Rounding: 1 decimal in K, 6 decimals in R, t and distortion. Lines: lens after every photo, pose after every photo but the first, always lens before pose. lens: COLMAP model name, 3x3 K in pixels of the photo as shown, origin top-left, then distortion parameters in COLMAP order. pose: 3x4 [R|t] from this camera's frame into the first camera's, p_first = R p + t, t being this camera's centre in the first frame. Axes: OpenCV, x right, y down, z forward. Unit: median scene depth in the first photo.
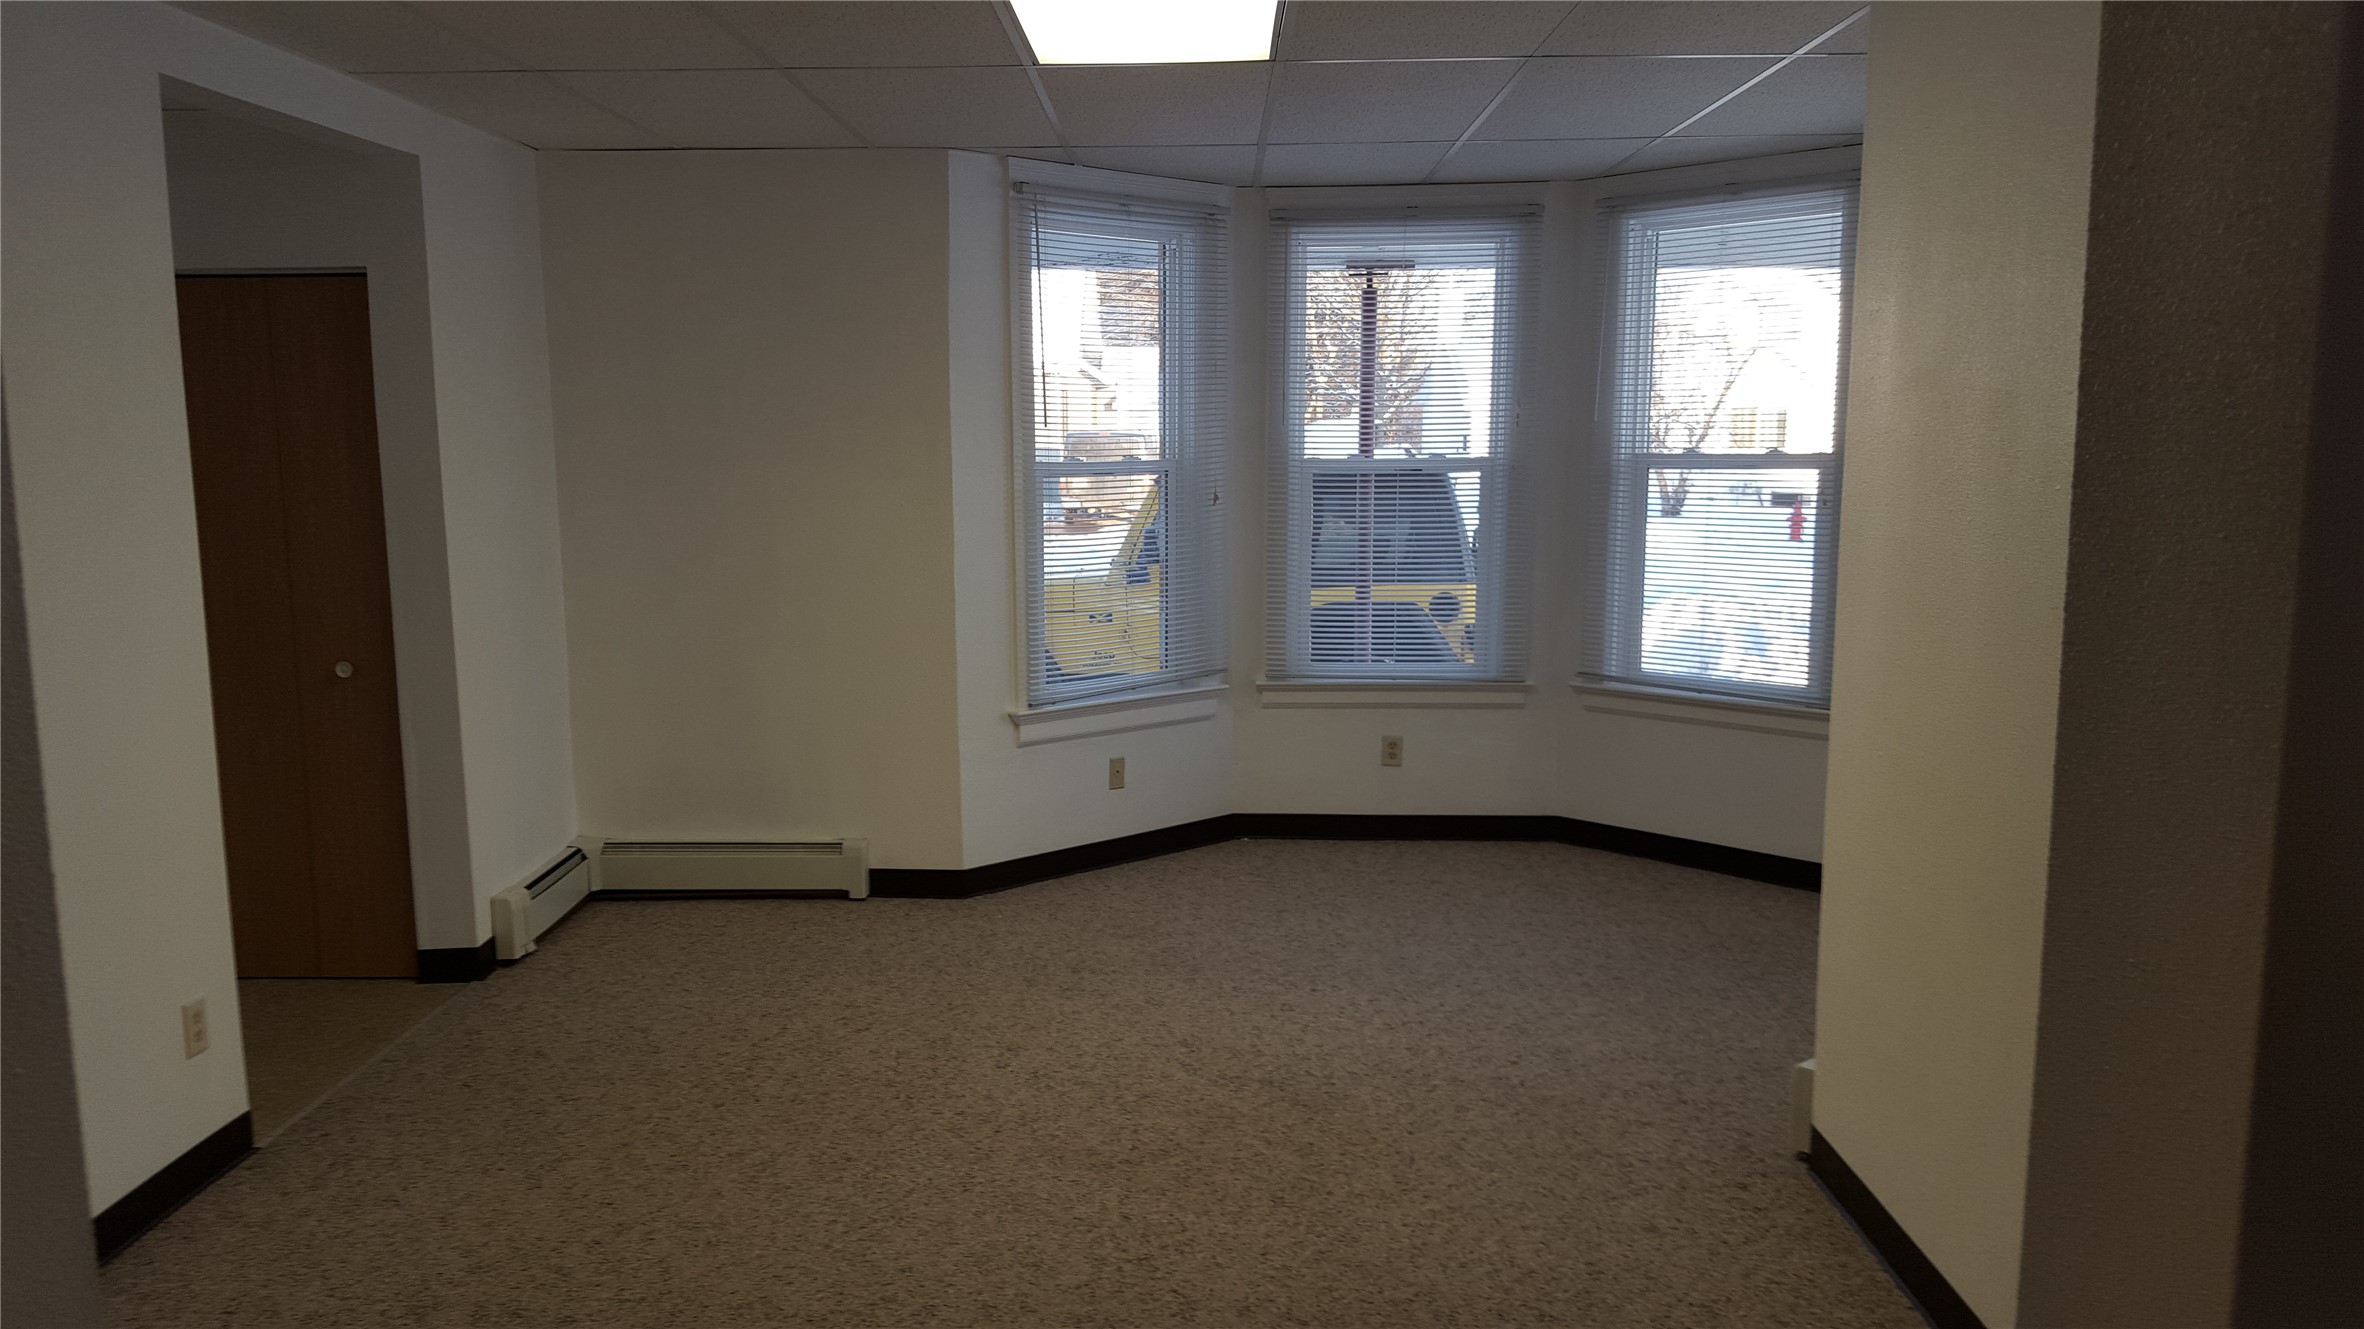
lens RADIAL K [[1739.9, 0, 1193.2], [0, 1739.9, 687.6], [0, 0, 1]] dist [0.137970, -0.243021]
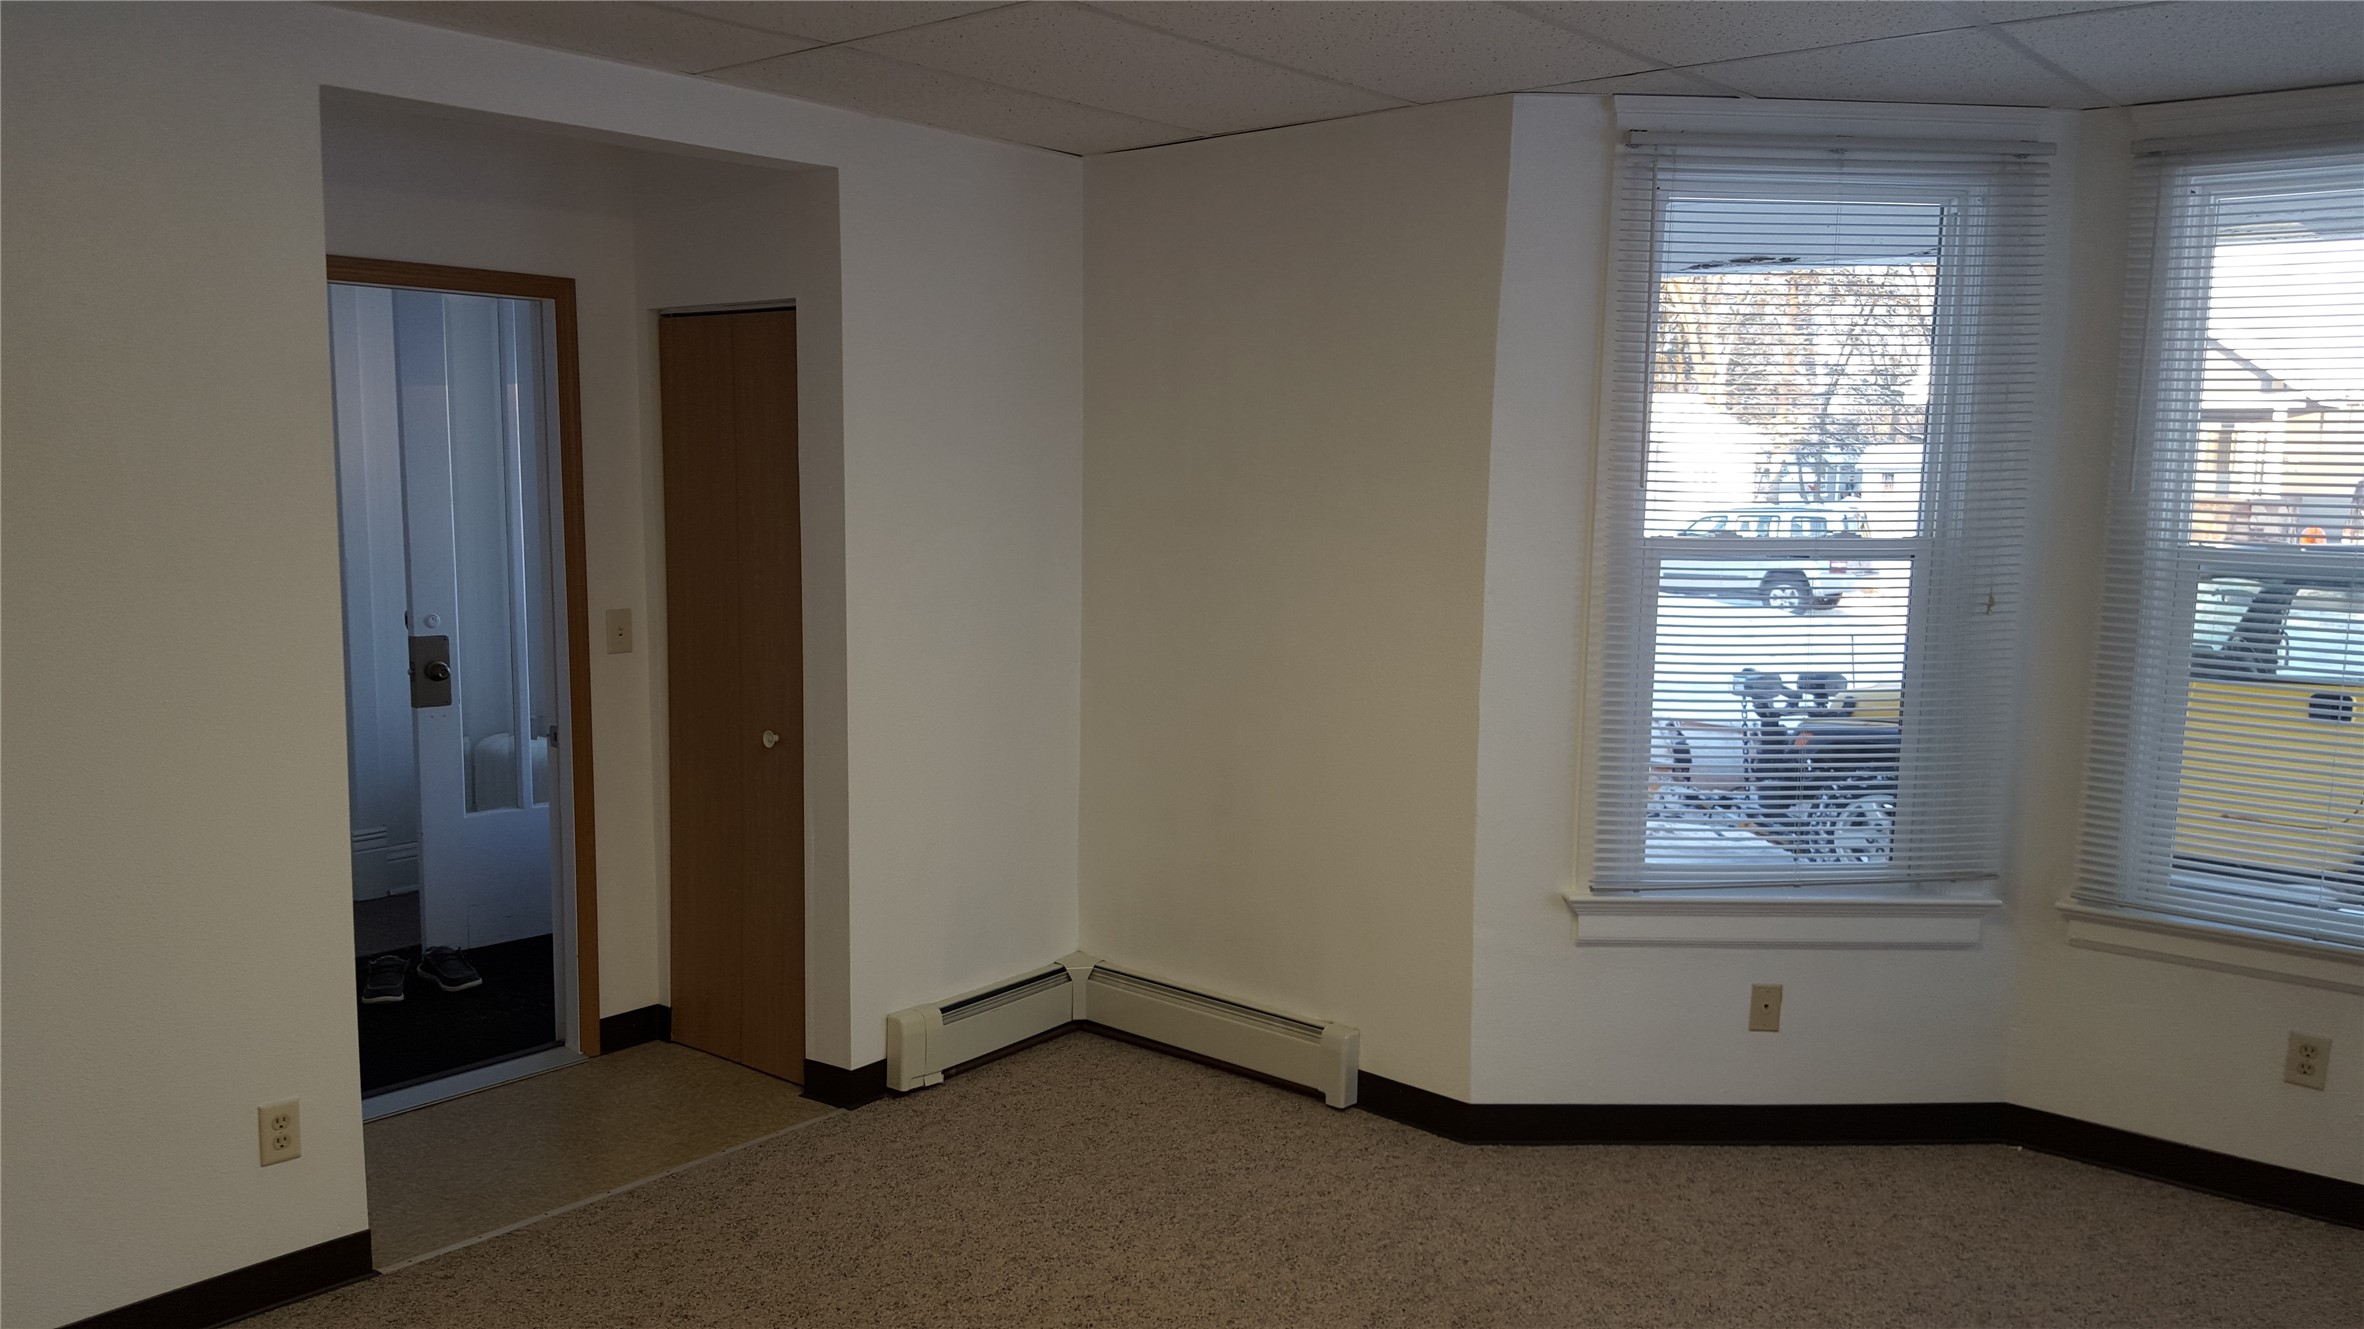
lens RADIAL K [[1739.9, 0, 1193.2], [0, 1739.9, 687.6], [0, 0, 1]] dist [0.137970, -0.243021]
pose [[0.768508, 0.098251, -0.632252, 0.221761], [-0.111560, 0.993580, 0.018798, -0.066177], [0.630040, 0.056088, 0.774535, 0.369491]]
